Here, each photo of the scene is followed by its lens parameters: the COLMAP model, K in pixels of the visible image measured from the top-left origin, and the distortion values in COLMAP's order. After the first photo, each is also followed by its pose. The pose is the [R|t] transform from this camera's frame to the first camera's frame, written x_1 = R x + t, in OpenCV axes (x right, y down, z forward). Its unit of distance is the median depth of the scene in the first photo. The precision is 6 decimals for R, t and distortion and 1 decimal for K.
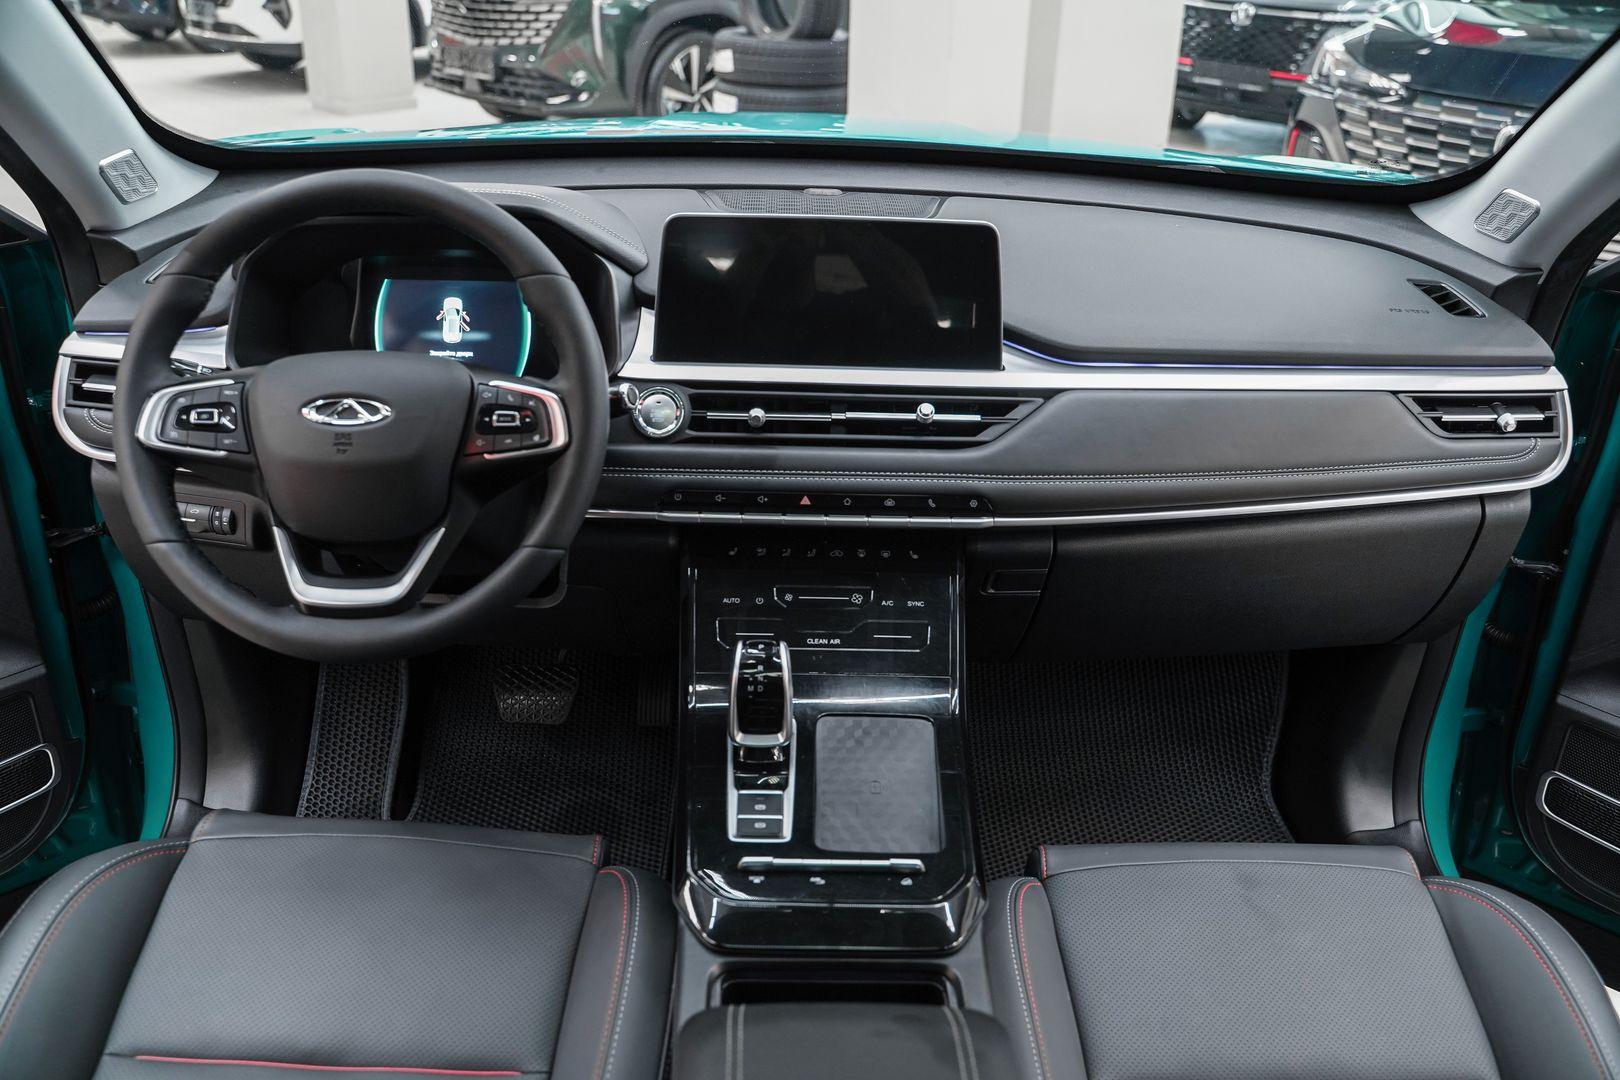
lens RADIAL K [[1311.9, 0, 807.8], [0, 1311.9, 531.3], [0, 0, 1]] dist [-0.118727, 0.090180]
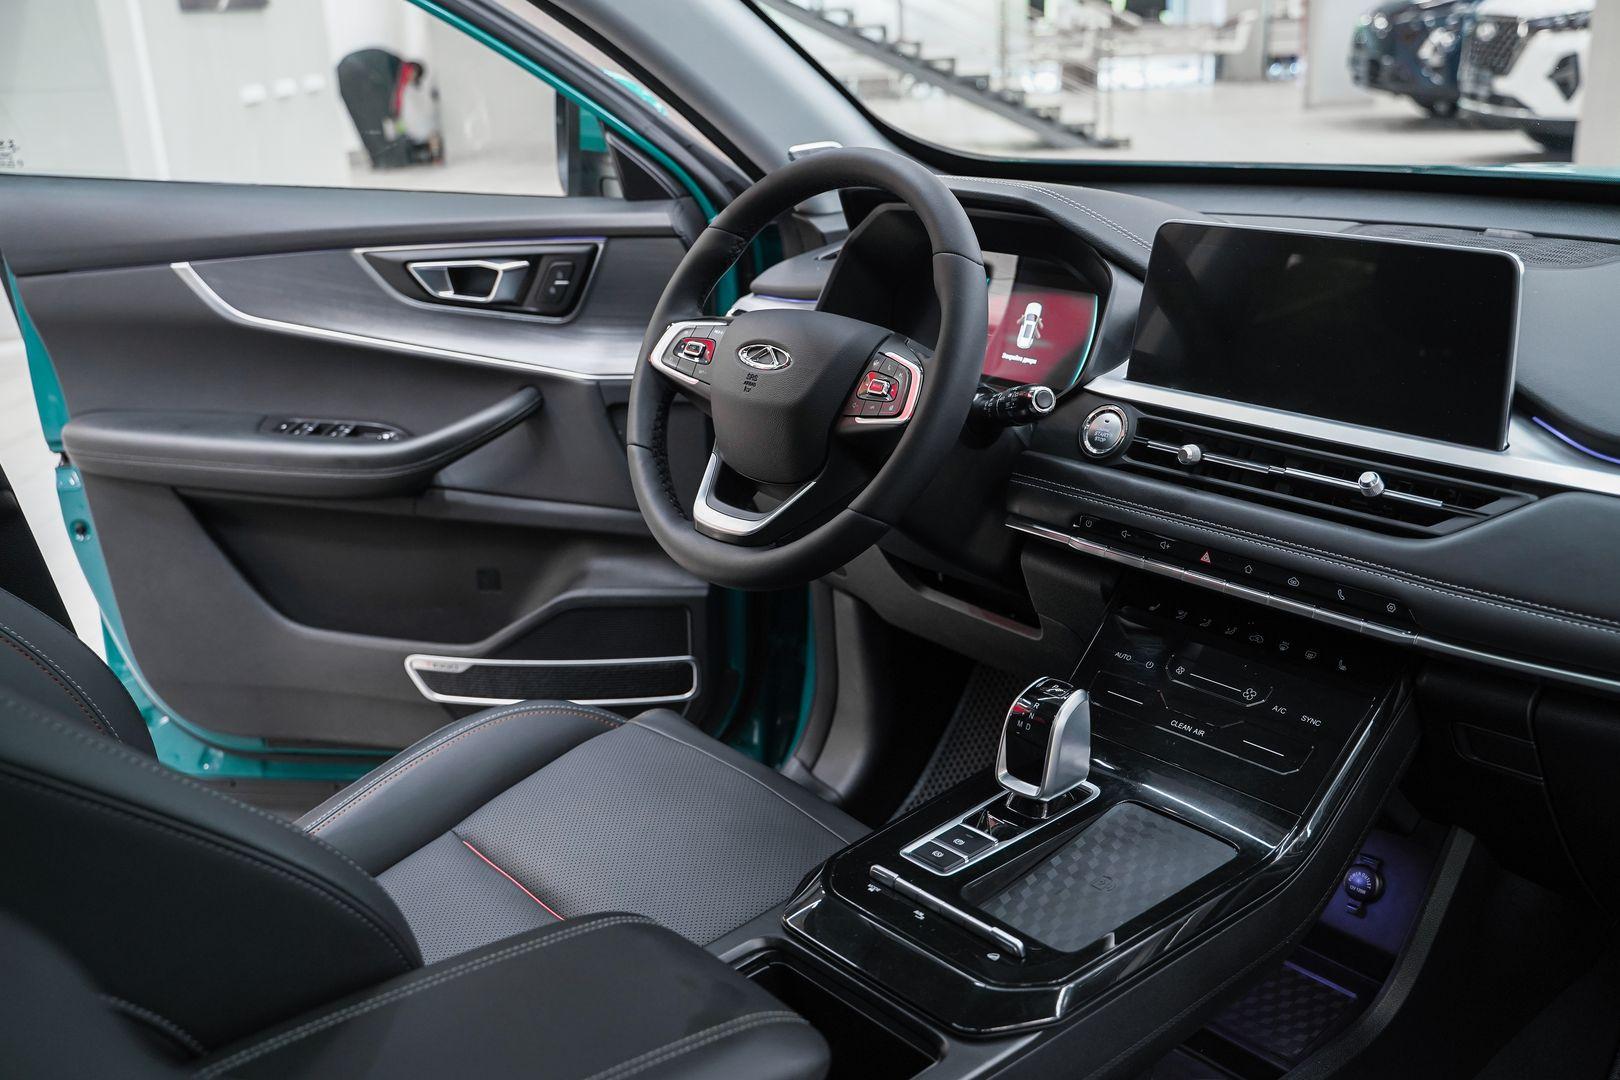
lens RADIAL K [[1572.0, 0, 811.5], [0, 1572.0, 516.6], [0, 0, 1]] dist [-0.078728, 0.128583]
pose [[0.647061, 0.187806, -0.738946, 0.566450], [-0.277080, 0.960846, 0.001576, 0.019855], [0.710309, 0.203727, 0.673763, 0.136075]]
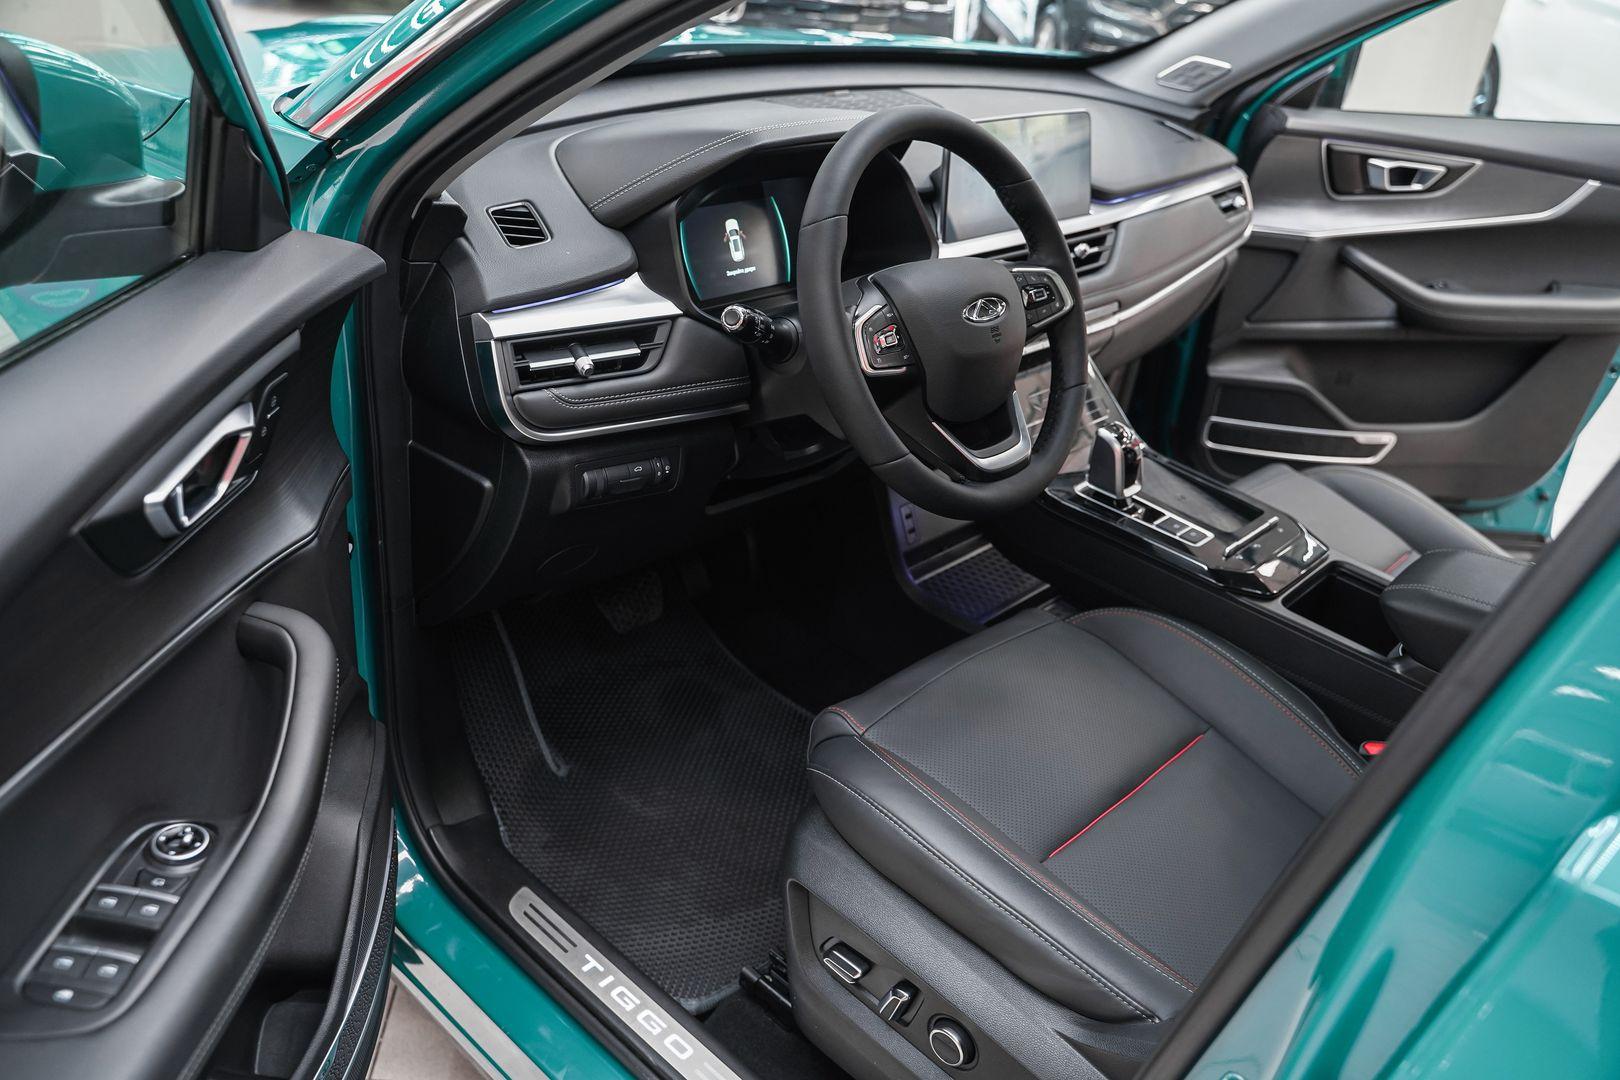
lens RADIAL K [[1311.9, 0, 807.8], [0, 1311.9, 531.3], [0, 0, 1]] dist [-0.118727, 0.090180]
pose [[0.686388, -0.302533, 0.661321, -1.124338], [0.227406, 0.953048, 0.199963, -0.148523], [-0.690766, 0.013136, 0.722959, 0.197805]]
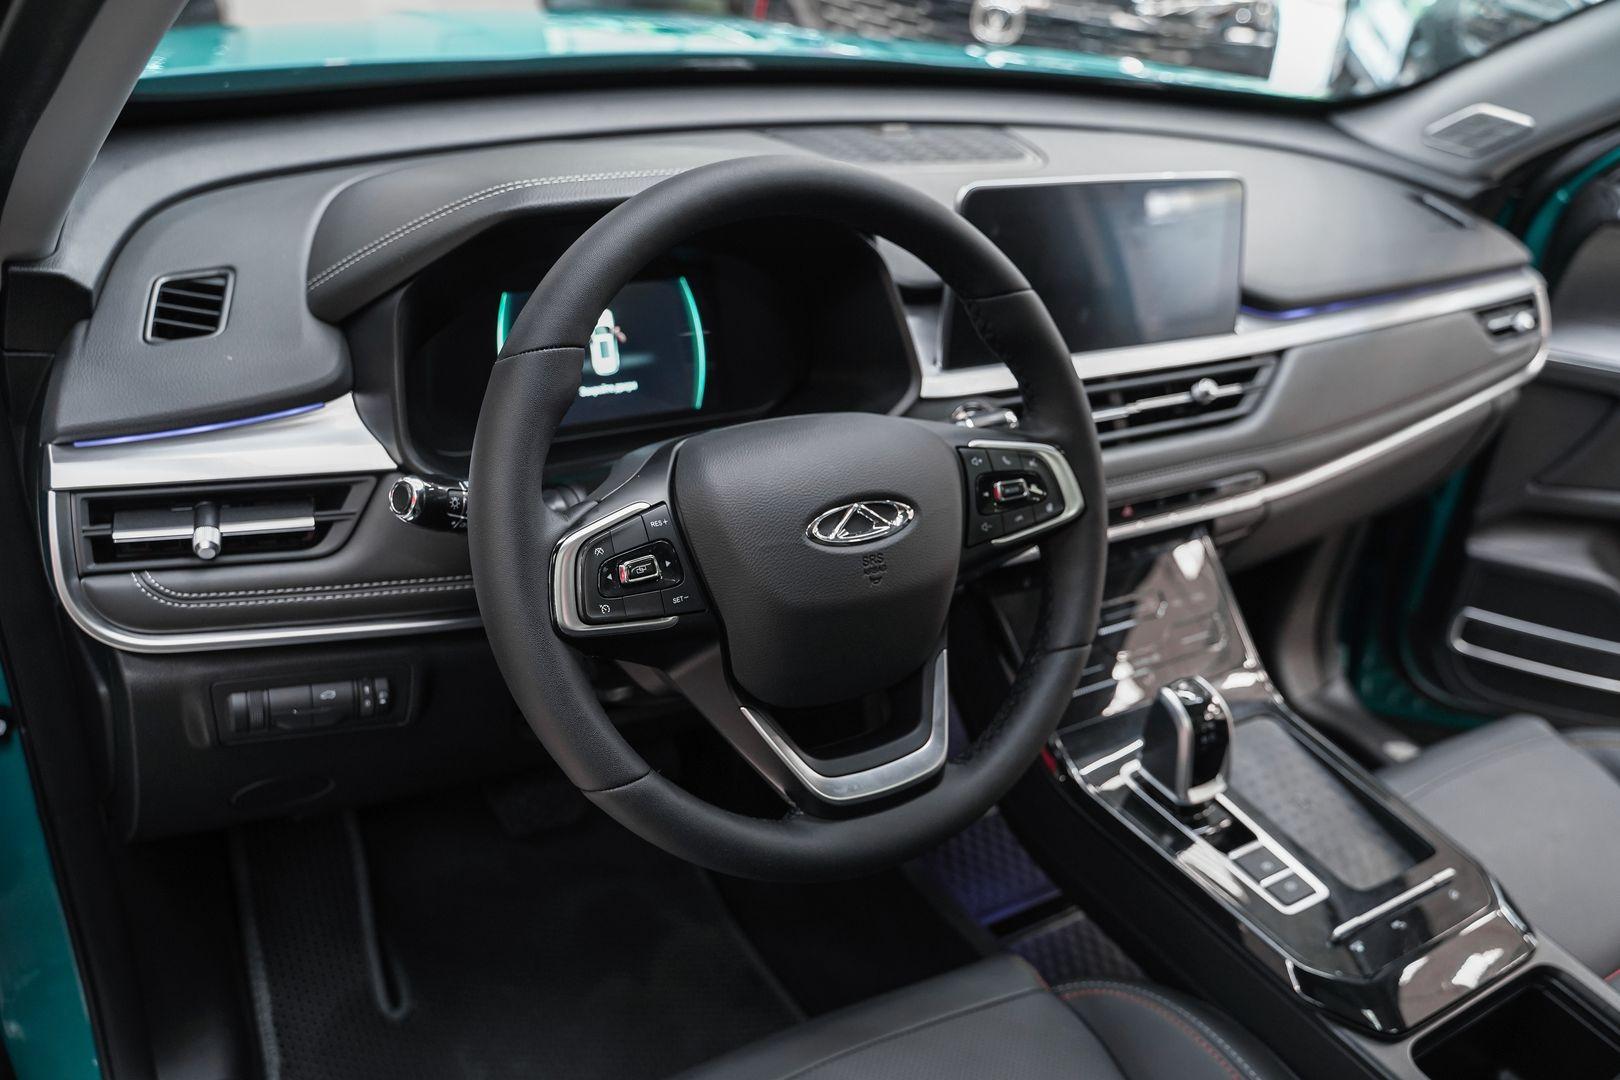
lens RADIAL K [[1337.9, 0, 810.0], [0, 1337.9, 540.0], [0, 0, 1]] dist [-0.115853, 0.104697]
pose [[0.852004, -0.192945, 0.486683, -0.610067], [0.142710, 0.980000, 0.138687, -0.155496], [-0.503709, -0.048707, 0.862499, 0.337928]]
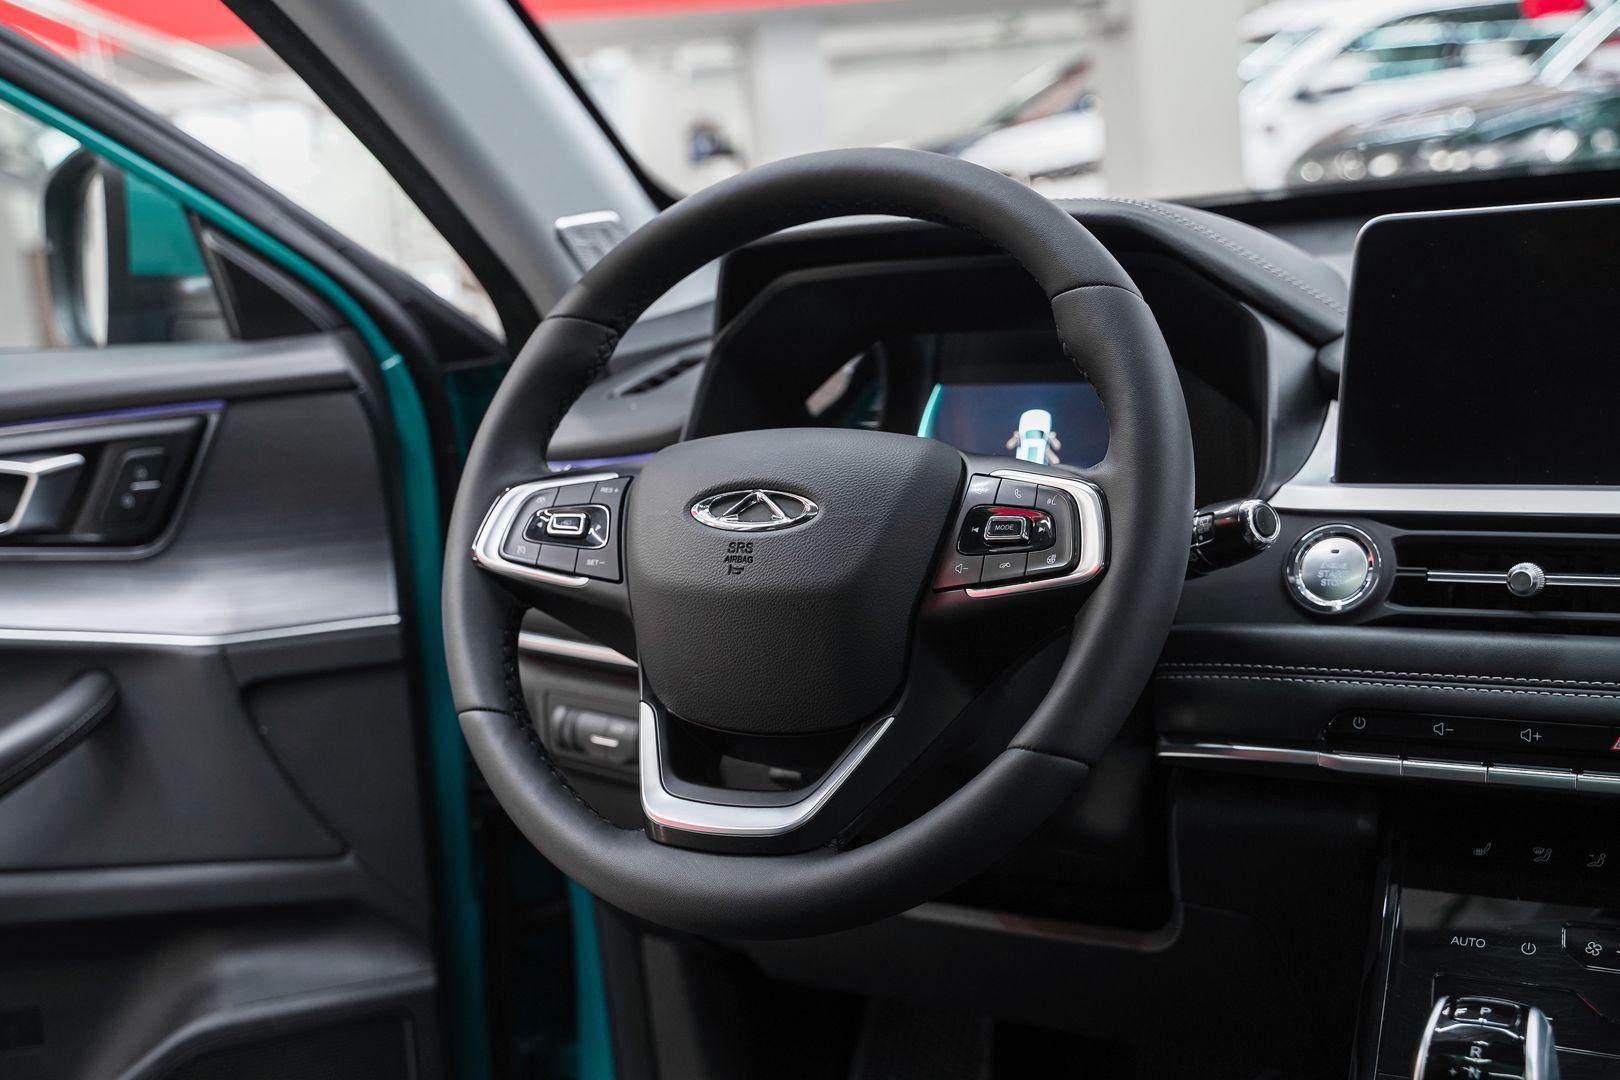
lens RADIAL K [[1977.8, 0, 758.3], [0, 1977.8, 471.6], [0, 0, 1]] dist [0.007014, 0.003282]
pose [[0.852121, -0.022804, -0.522847, 0.111494], [-0.121502, 0.963132, -0.240028, 0.095317], [0.509045, 0.268060, 0.817935, 0.197060]]
